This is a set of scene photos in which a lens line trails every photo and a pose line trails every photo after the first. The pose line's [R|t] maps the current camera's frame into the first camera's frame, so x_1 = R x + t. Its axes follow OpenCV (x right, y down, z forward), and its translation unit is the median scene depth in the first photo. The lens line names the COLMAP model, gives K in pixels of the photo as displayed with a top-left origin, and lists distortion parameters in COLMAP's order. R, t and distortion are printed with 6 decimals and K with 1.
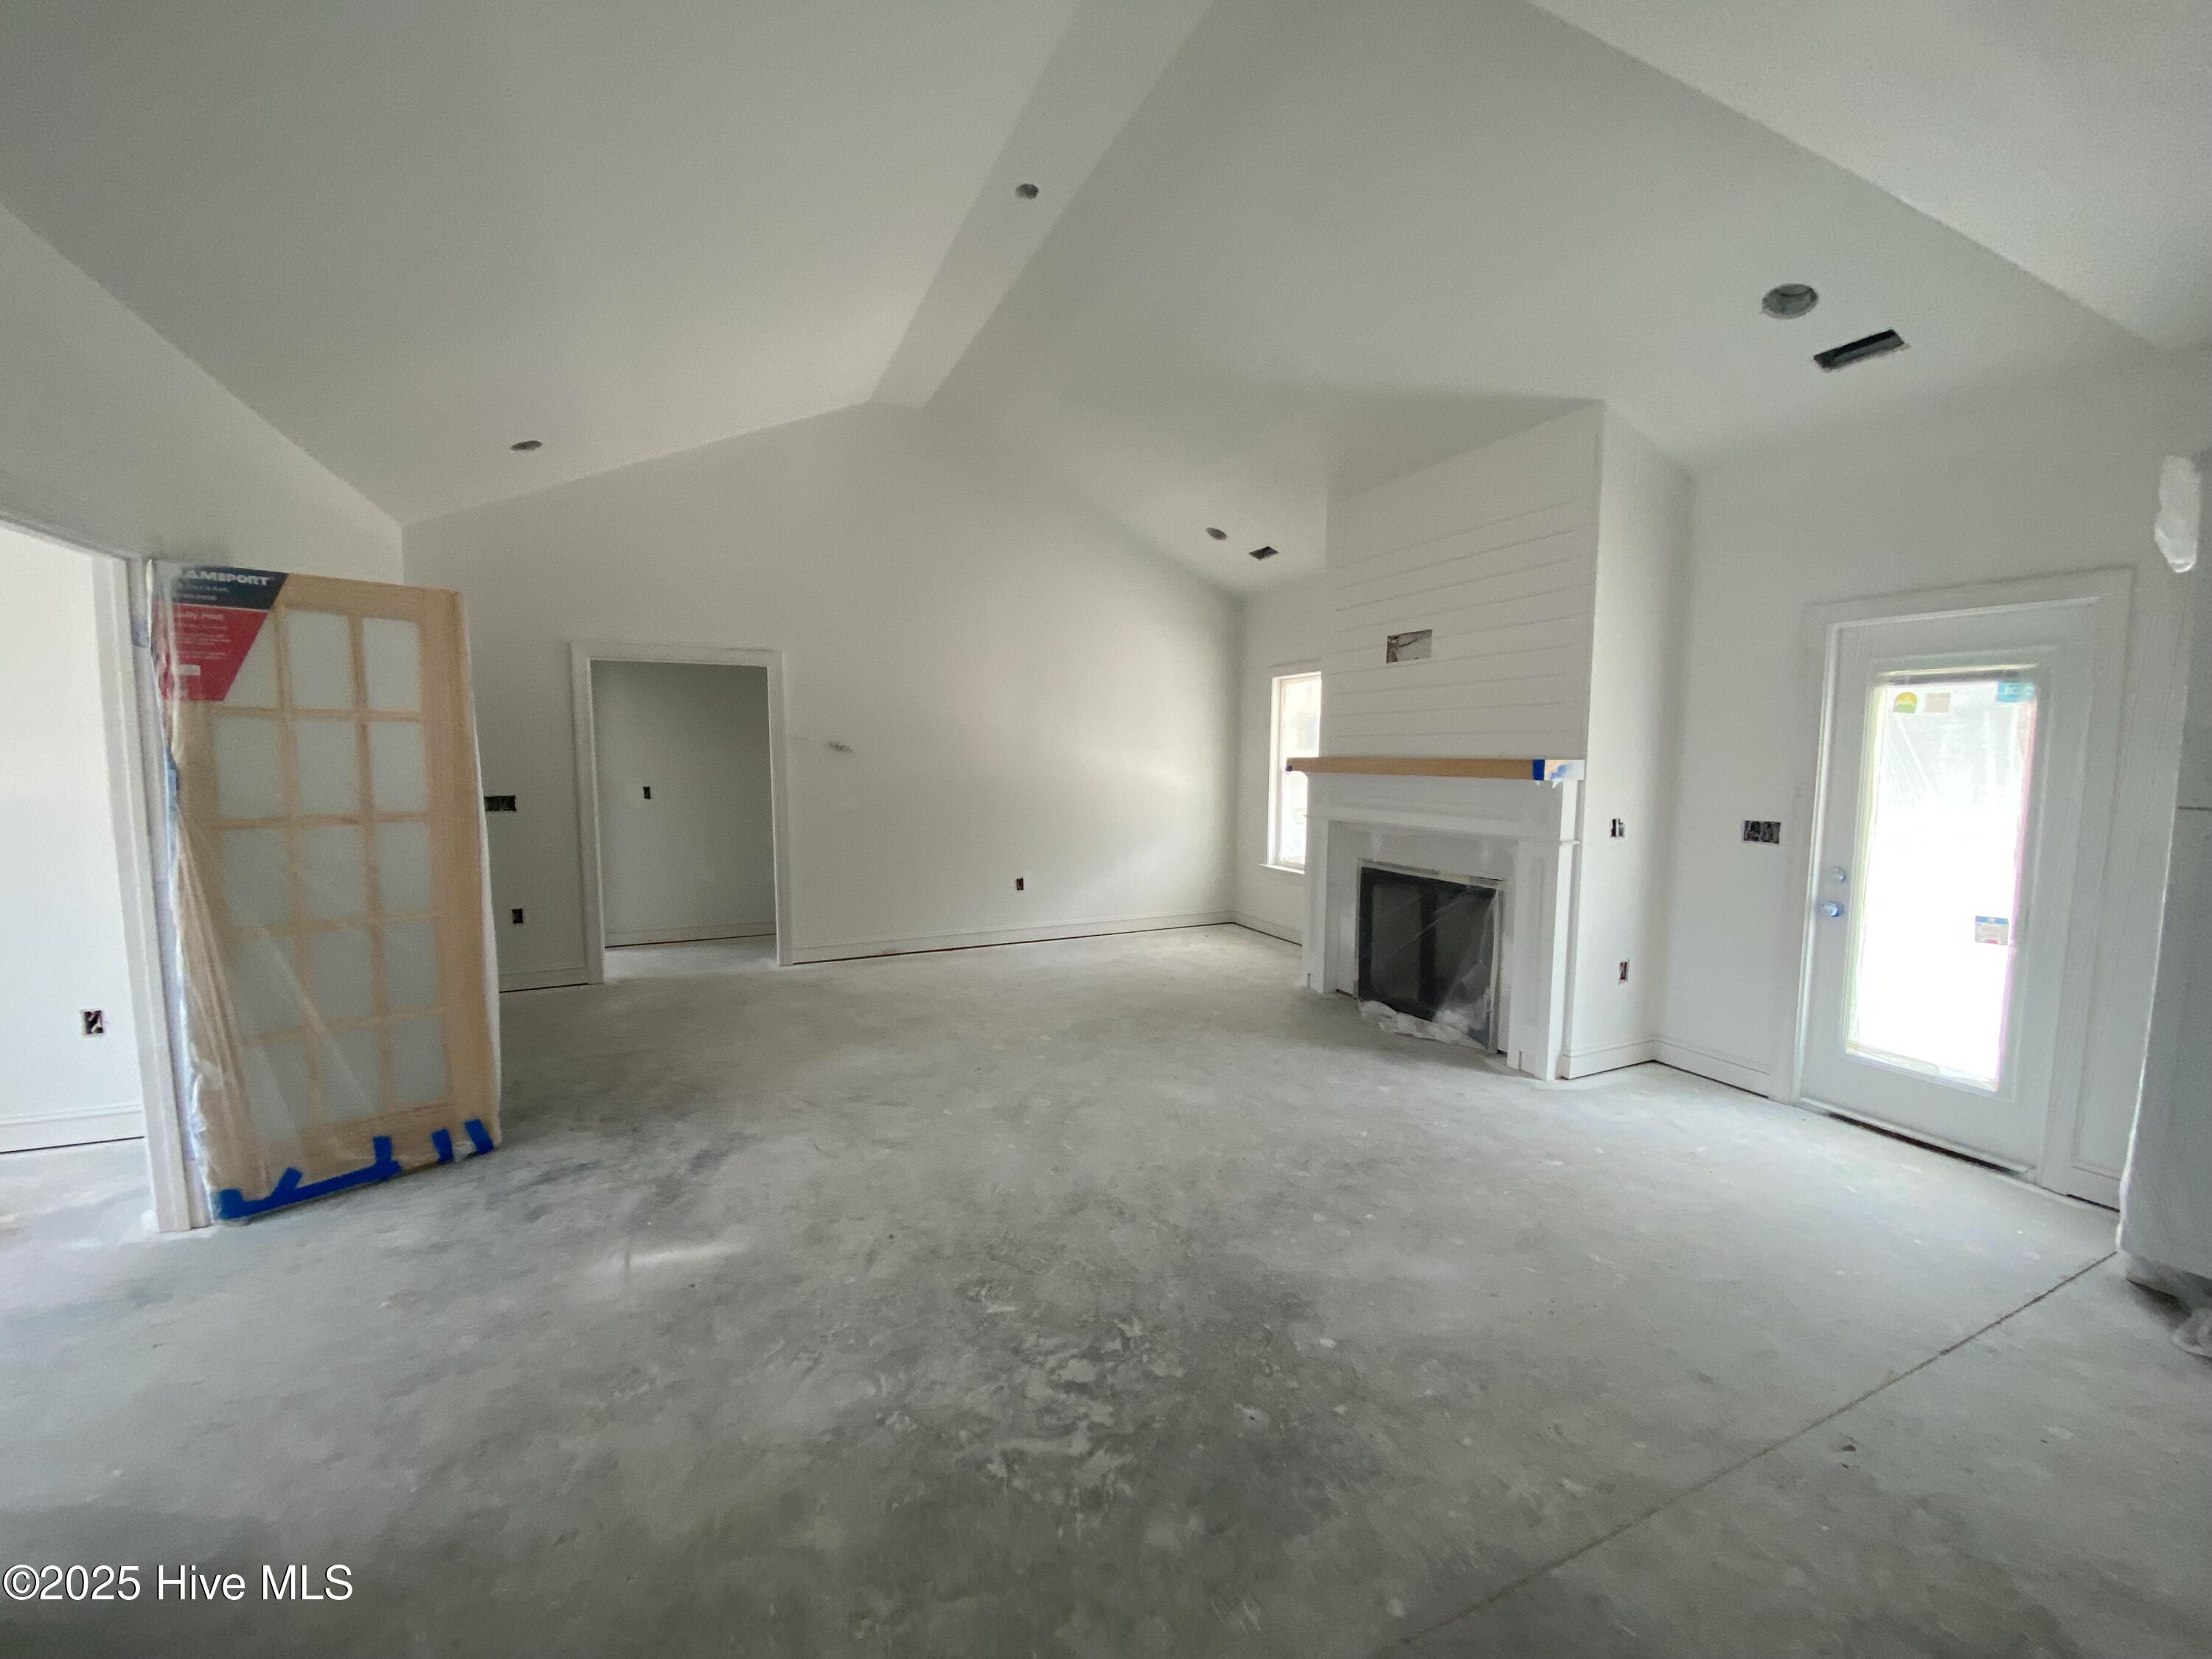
lens RADIAL K [[906.8, 0, 1100.0], [0, 906.8, 837.2], [0, 0, 1]] dist [0.018809, -0.017126]
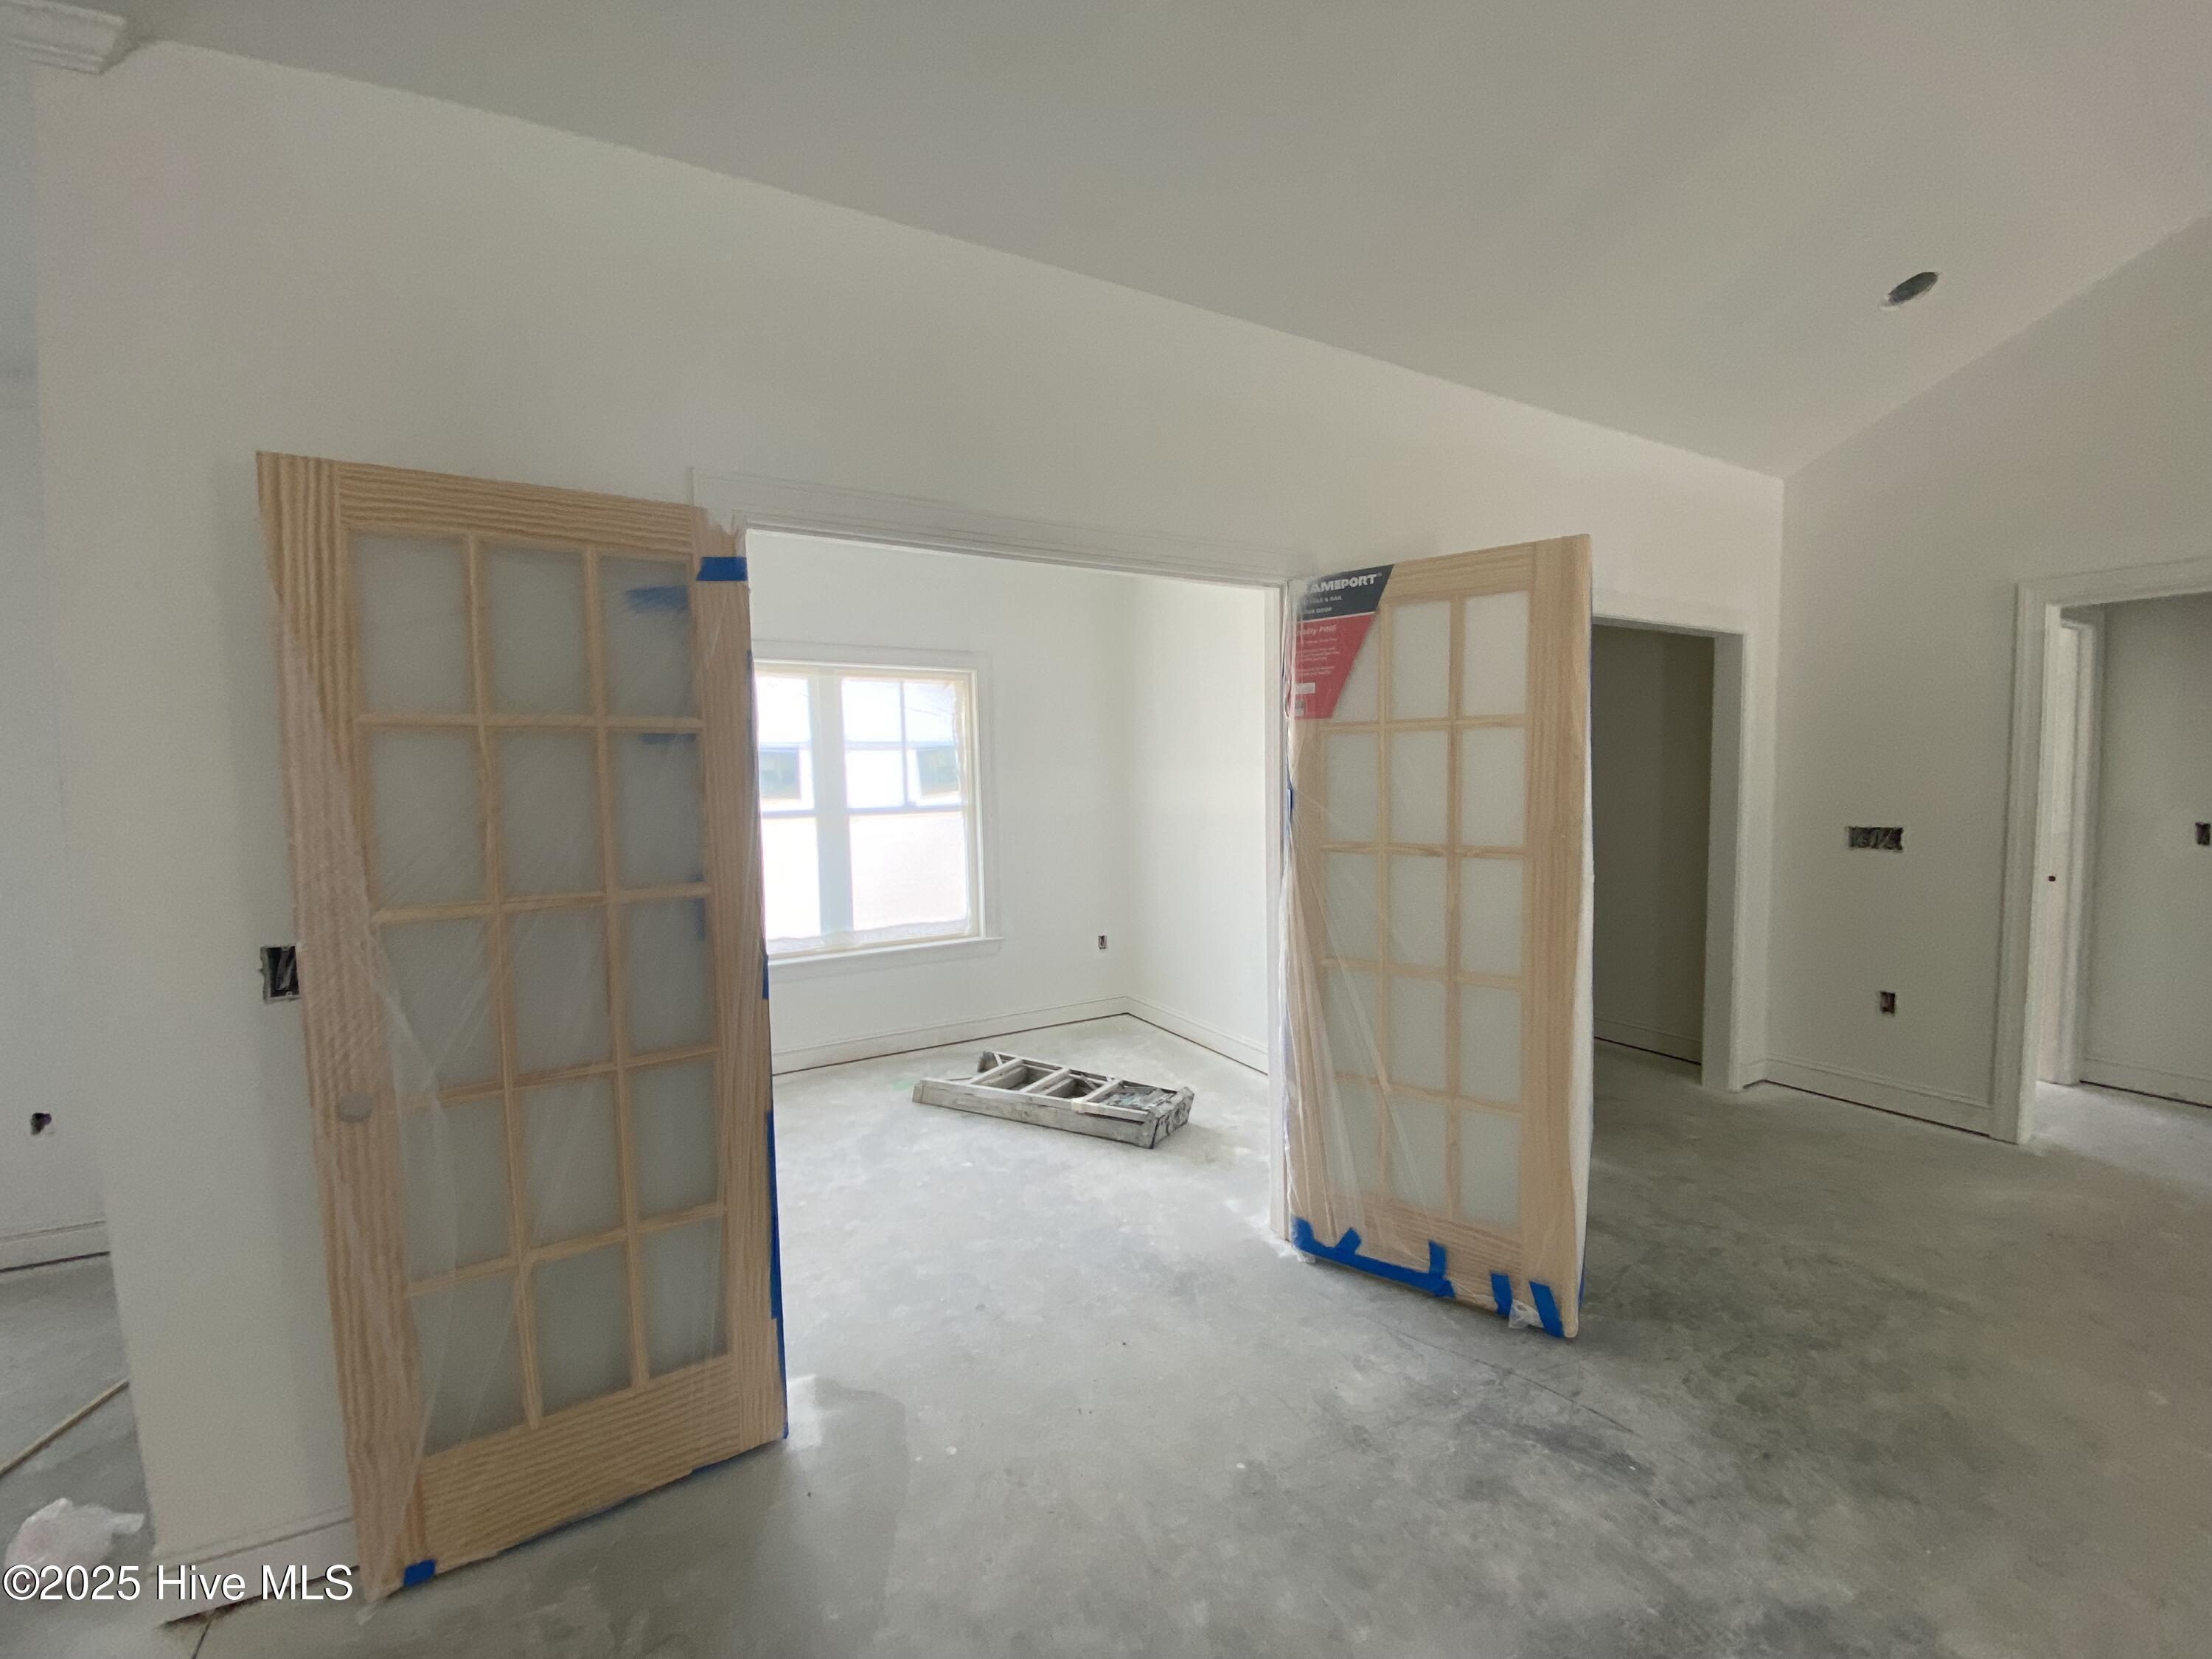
lens RADIAL K [[888.6, 0, 1101.2], [0, 888.6, 838.4], [0, 0, 1]] dist [-0.002681, -0.012209]
pose [[0.071954, 0.061322, -0.995521, -0.047557], [-0.075654, 0.995568, 0.055856, -0.049681], [0.994535, 0.071296, 0.076275, 0.600684]]
